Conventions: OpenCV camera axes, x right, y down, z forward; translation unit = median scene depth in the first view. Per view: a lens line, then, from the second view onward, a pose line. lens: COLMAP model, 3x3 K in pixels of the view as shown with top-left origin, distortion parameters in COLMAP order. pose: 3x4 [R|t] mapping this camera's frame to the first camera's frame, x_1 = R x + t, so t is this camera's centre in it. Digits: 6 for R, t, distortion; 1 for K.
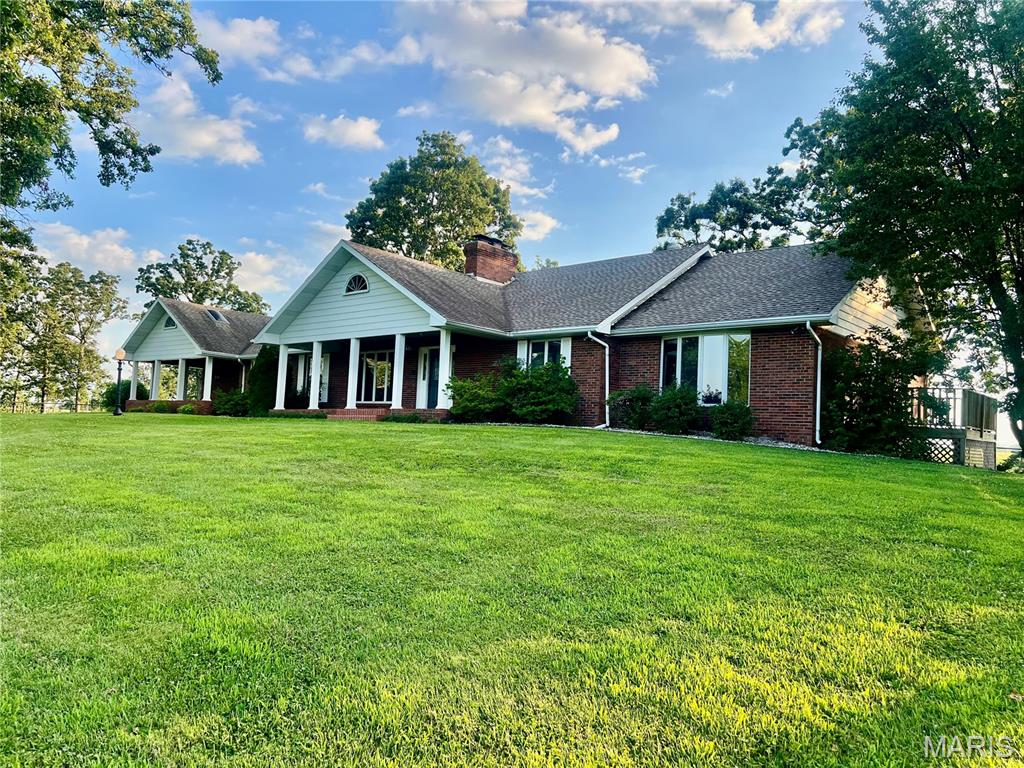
lens RADIAL K [[764.7, 0, 512.4], [0, 764.7, 388.2], [0, 0, 1]] dist [0.081869, -0.089363]
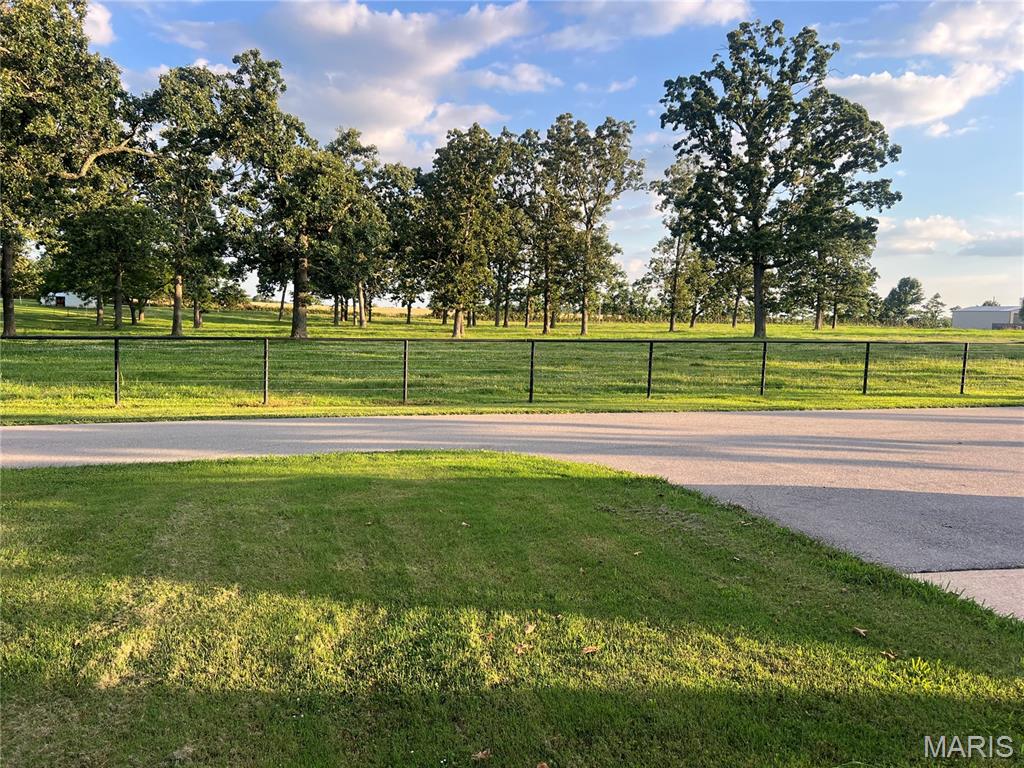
lens RADIAL K [[764.7, 0, 512.4], [0, 764.7, 388.2], [0, 0, 1]] dist [0.081869, -0.089363]
pose [[0.814696, 0.041742, -0.578383, -0.195112], [0.037543, 0.991517, 0.124440, -0.002356], [0.578671, -0.123095, 0.806218, 0.371968]]
